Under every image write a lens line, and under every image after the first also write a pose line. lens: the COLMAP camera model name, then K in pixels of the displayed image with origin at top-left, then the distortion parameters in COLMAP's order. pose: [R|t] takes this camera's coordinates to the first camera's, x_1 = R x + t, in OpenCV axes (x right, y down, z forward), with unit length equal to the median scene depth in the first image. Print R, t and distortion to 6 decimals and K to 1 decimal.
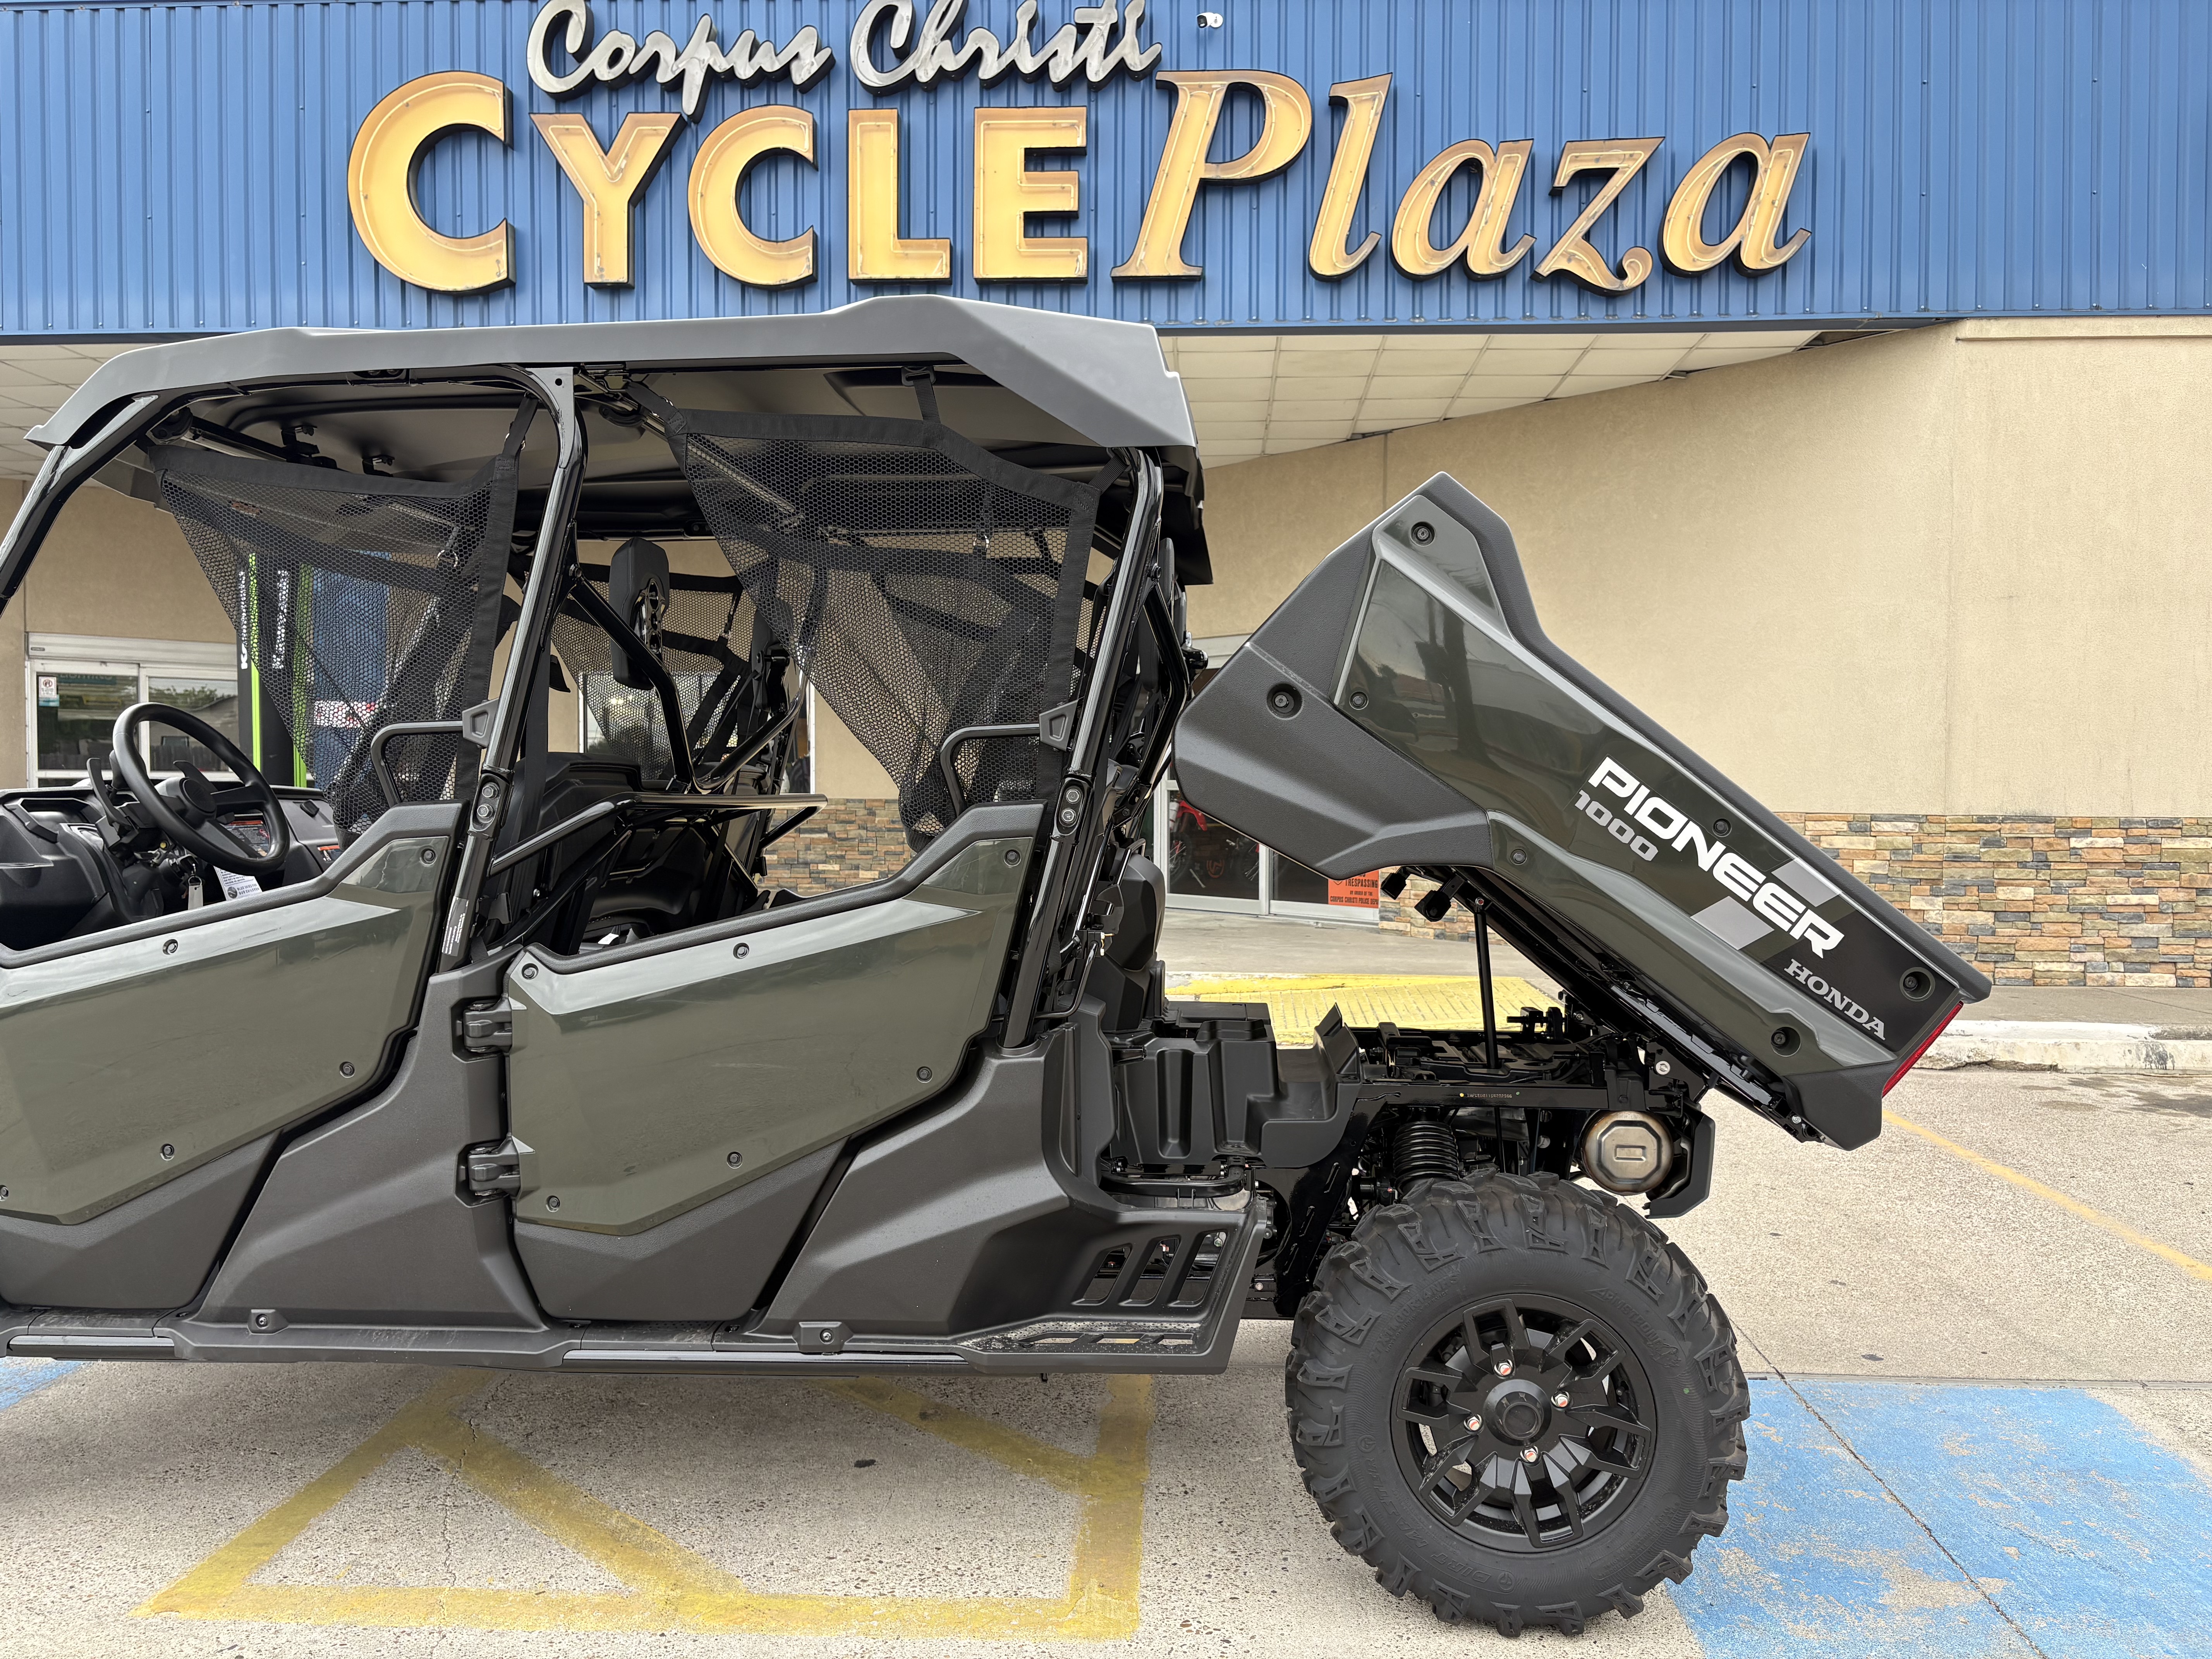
lens RADIAL K [[1676.1, 0, 1102.5], [0, 1676.1, 842.8], [0, 0, 1]] dist [0.055286, -0.068221]
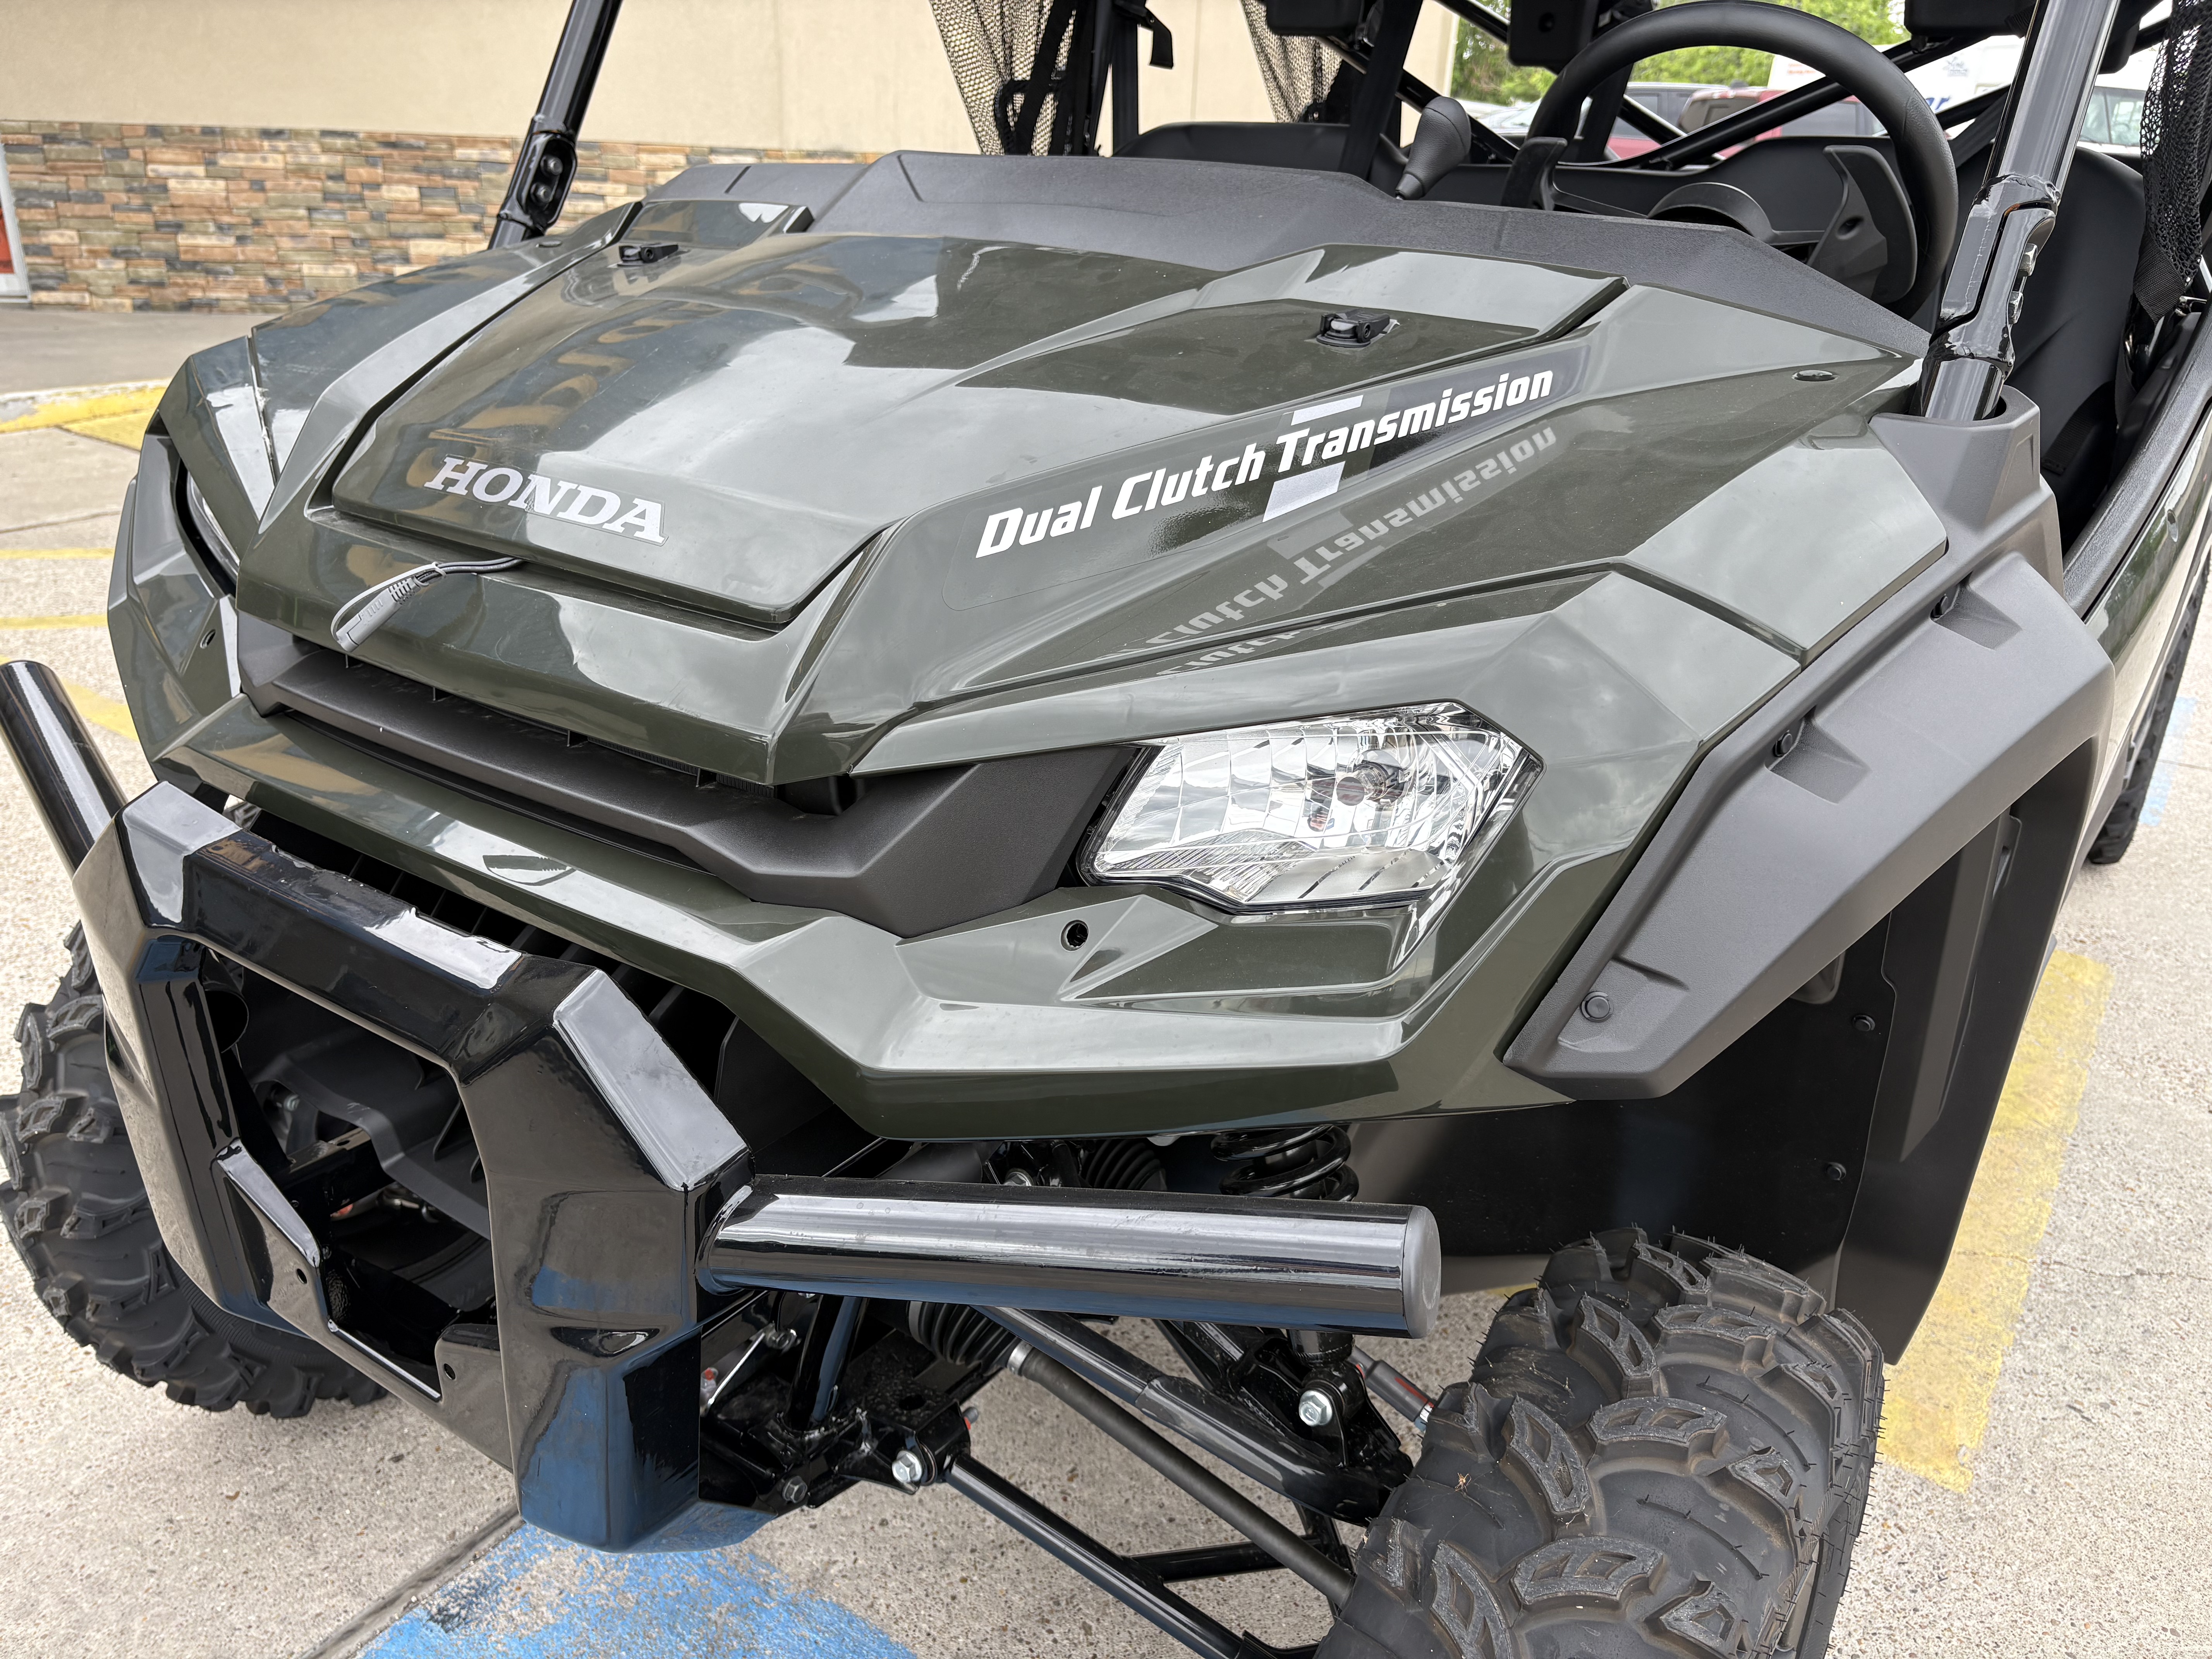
lens RADIAL K [[1676.1, 0, 1113.7], [0, 1676.1, 842.6], [0, 0, 1]] dist [0.055286, -0.068221]
pose [[0.505757, -0.322091, 0.800292, -0.342513], [-0.006306, 0.926280, 0.376782, -0.014550], [-0.862653, -0.195607, 0.466442, 0.287281]]
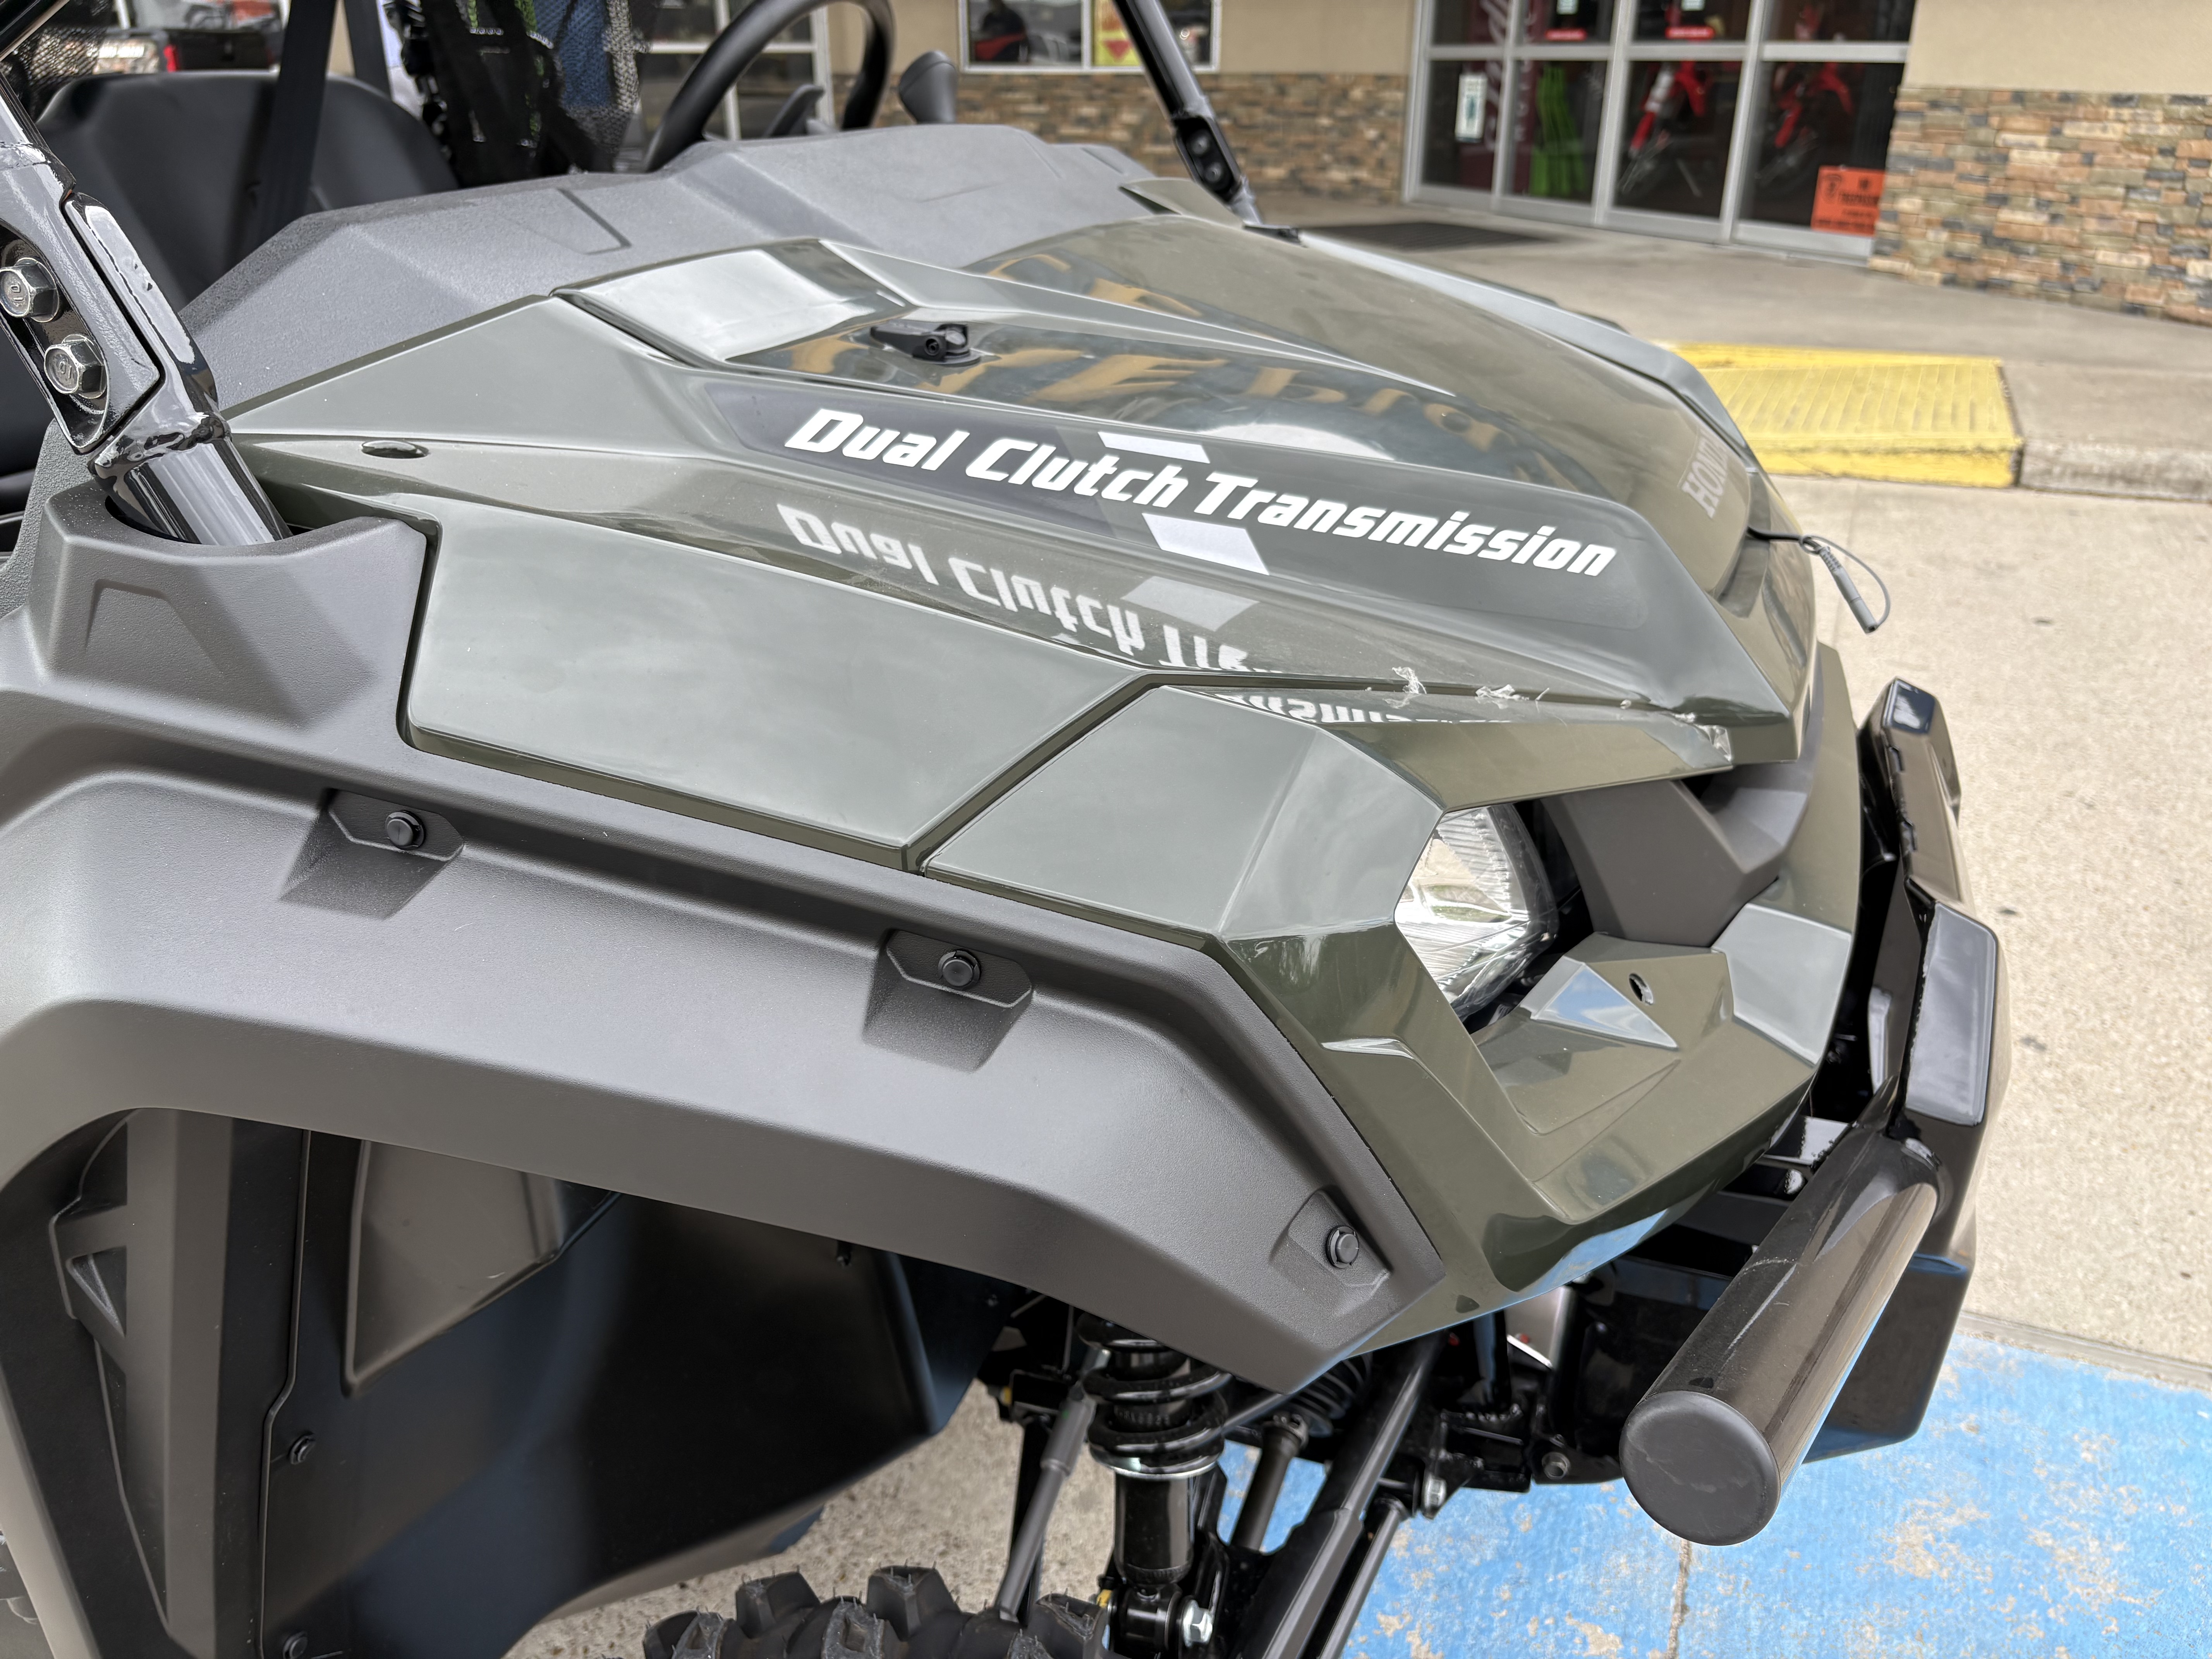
lens RADIAL K [[1676.1, 0, 1104.1], [0, 1676.1, 855.7], [0, 0, 1]] dist [0.055286, -0.068221]
pose [[0.945214, 0.134771, -0.297332, 0.139312], [-0.004045, 0.915569, 0.402140, -0.013881], [0.326425, -0.378906, 0.865954, 0.196323]]
